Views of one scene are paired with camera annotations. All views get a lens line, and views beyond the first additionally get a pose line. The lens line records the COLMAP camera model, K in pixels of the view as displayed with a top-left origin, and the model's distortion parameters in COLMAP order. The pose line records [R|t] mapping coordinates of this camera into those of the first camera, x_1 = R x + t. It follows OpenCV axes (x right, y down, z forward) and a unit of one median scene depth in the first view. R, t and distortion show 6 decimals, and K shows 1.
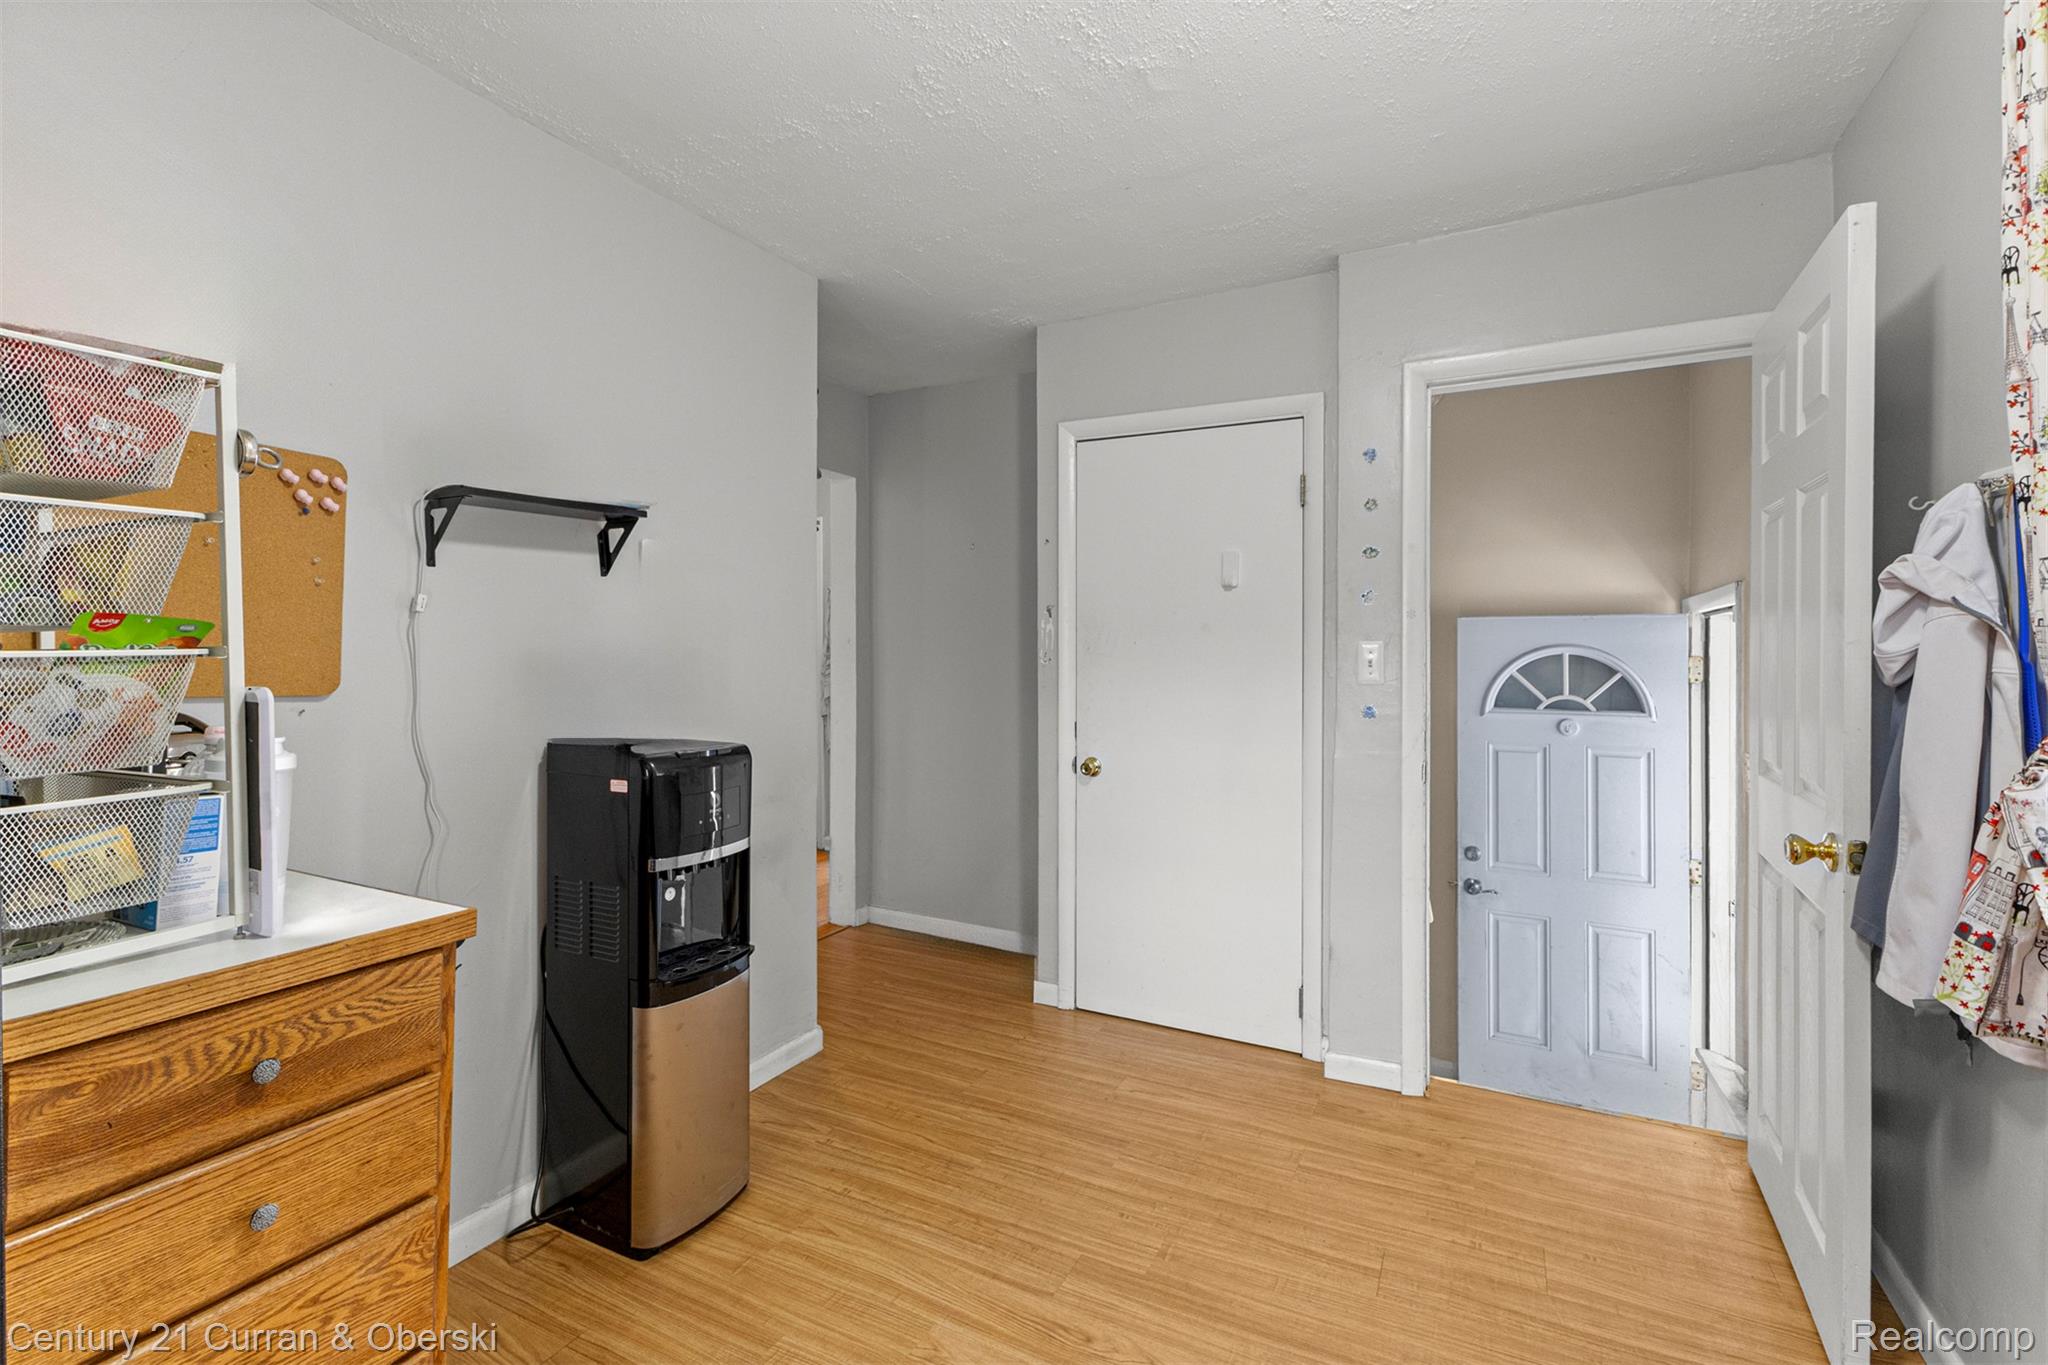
lens RADIAL K [[886.0, 0, 1025.8], [0, 886.0, 654.8], [0, 0, 1]] dist [0.004875, 0.000170]
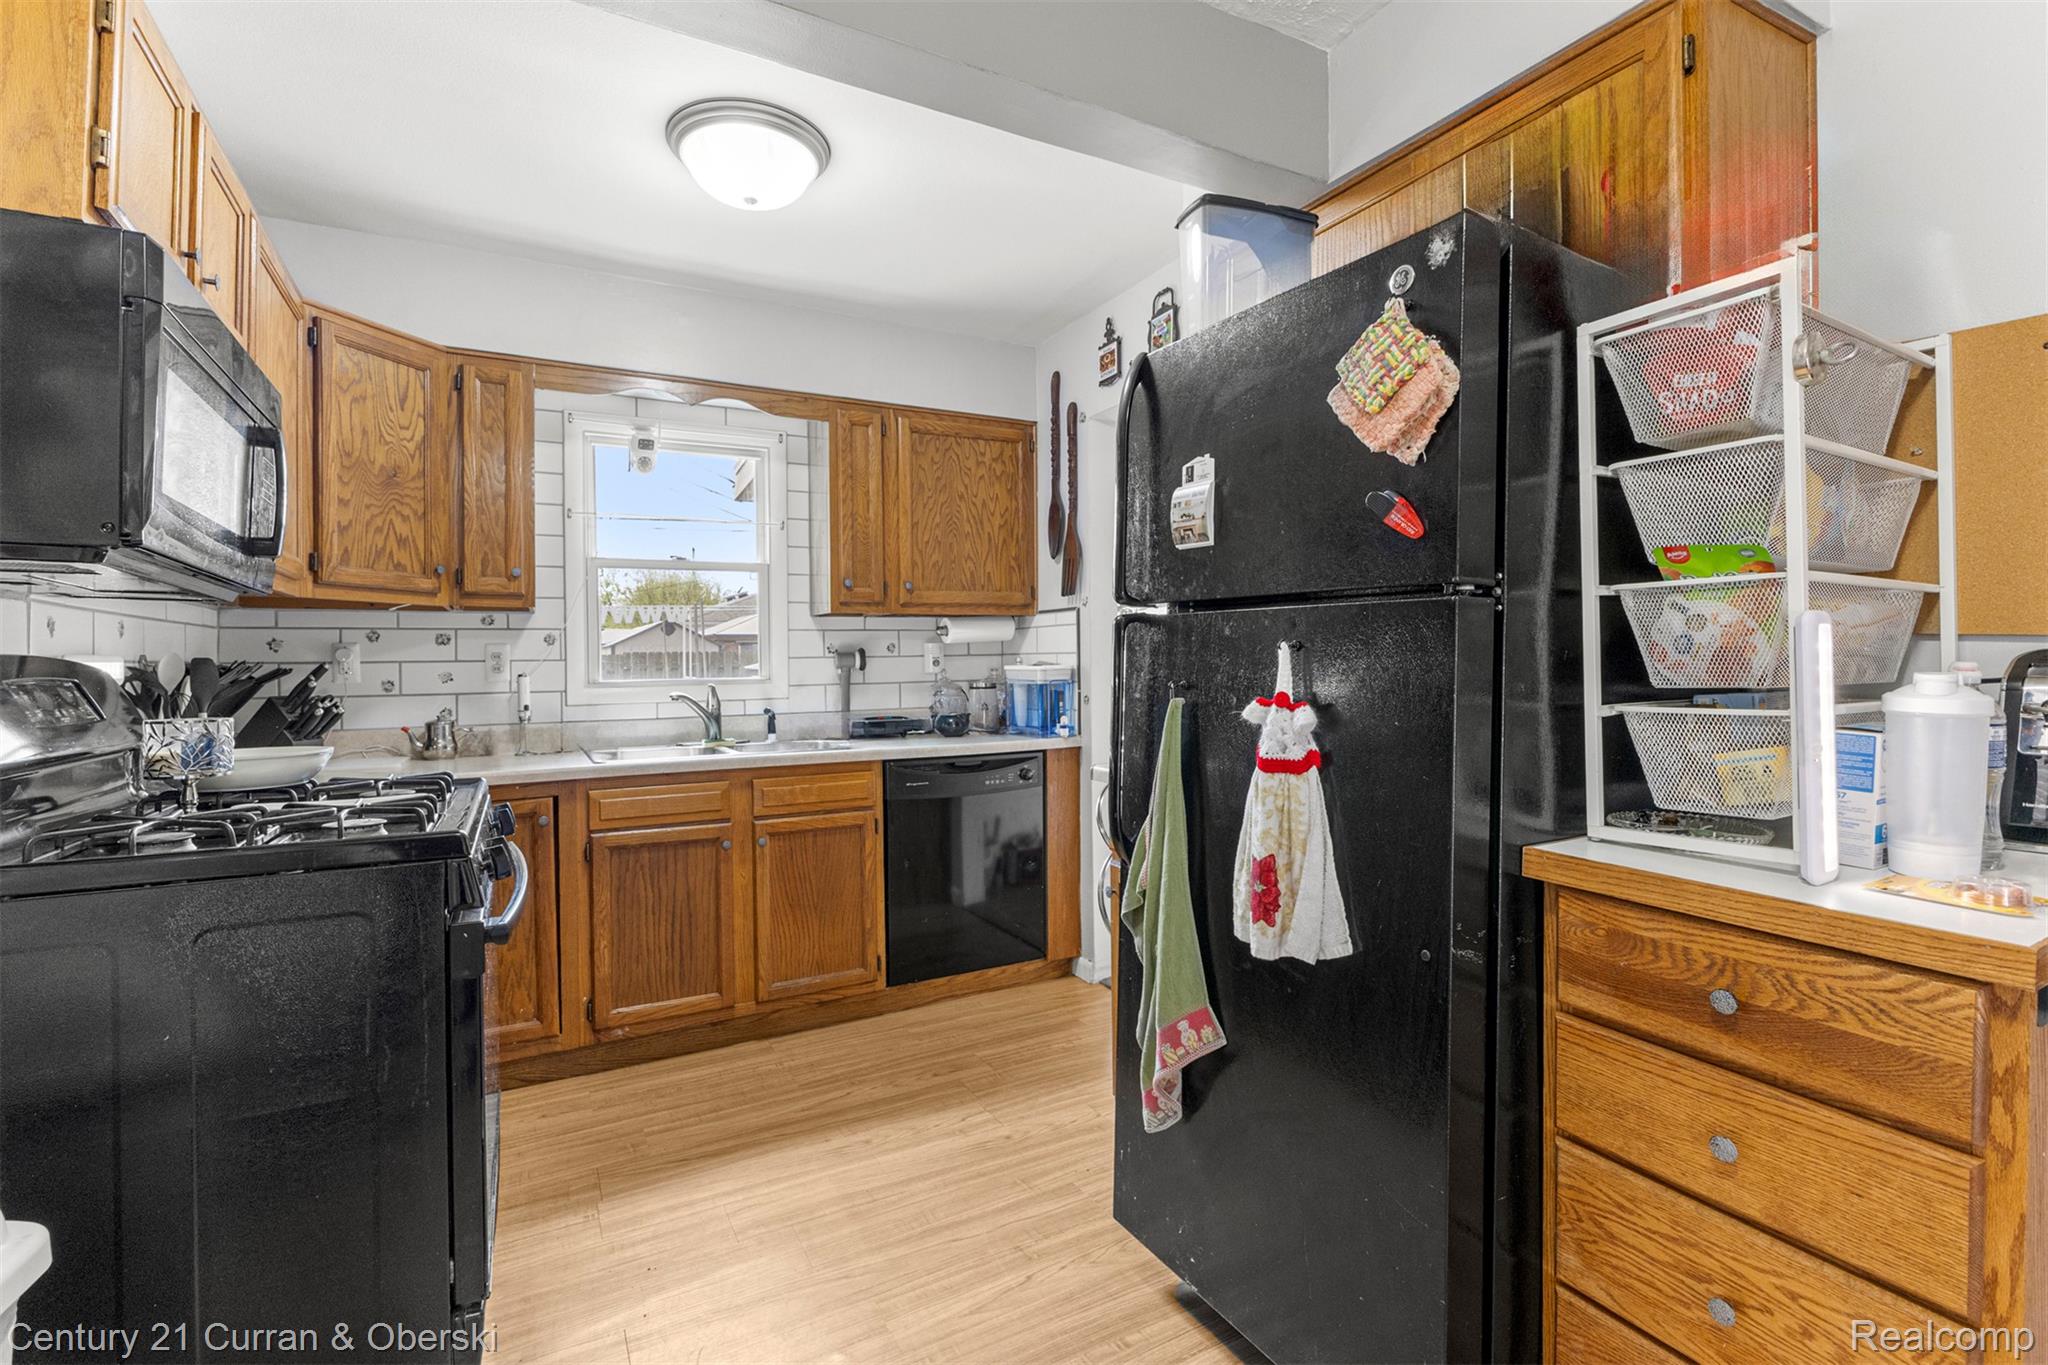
lens RADIAL K [[938.1, 0, 1029.4], [0, 938.1, 663.4], [0, 0, 1]] dist [-0.002266, -0.000760]
pose [[-0.556656, 0.017169, -0.830565, 0.407537], [0.011328, 0.999850, 0.013076, 0.073555], [0.830666, -0.002130, -0.556768, 0.920085]]
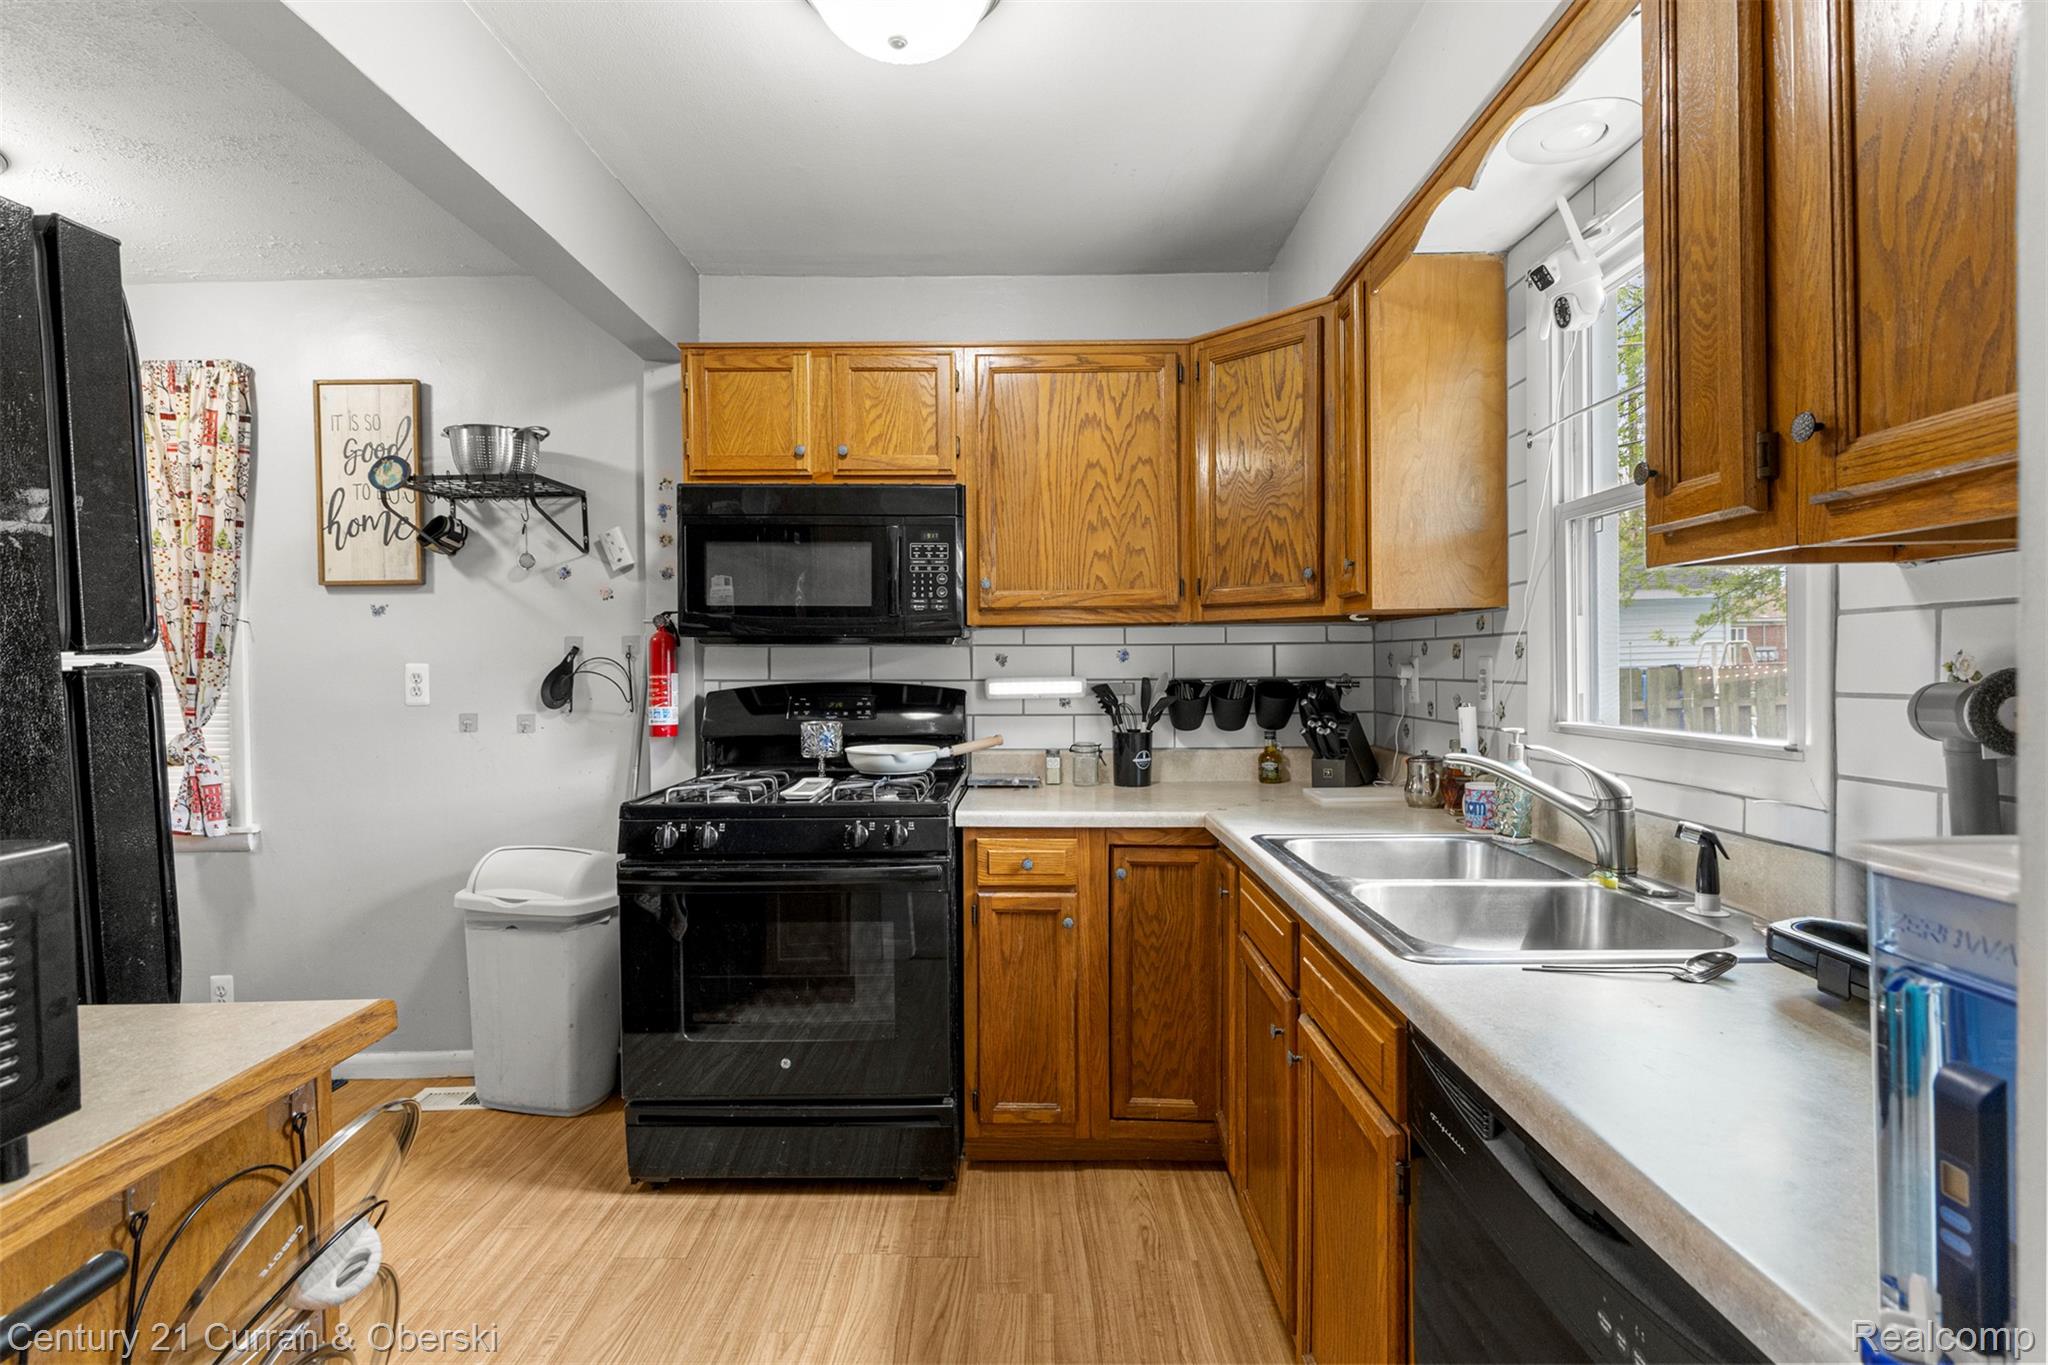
lens RADIAL K [[1005.8, 0, 1021.8], [0, 1005.8, 703.5], [0, 0, 1]] dist [0.001831, 0.000059]
pose [[-0.457629, -0.019814, 0.888923, -2.553924], [0.022177, 0.999186, 0.033689, 0.039286], [-0.888867, 0.035131, -0.456817, -0.167634]]
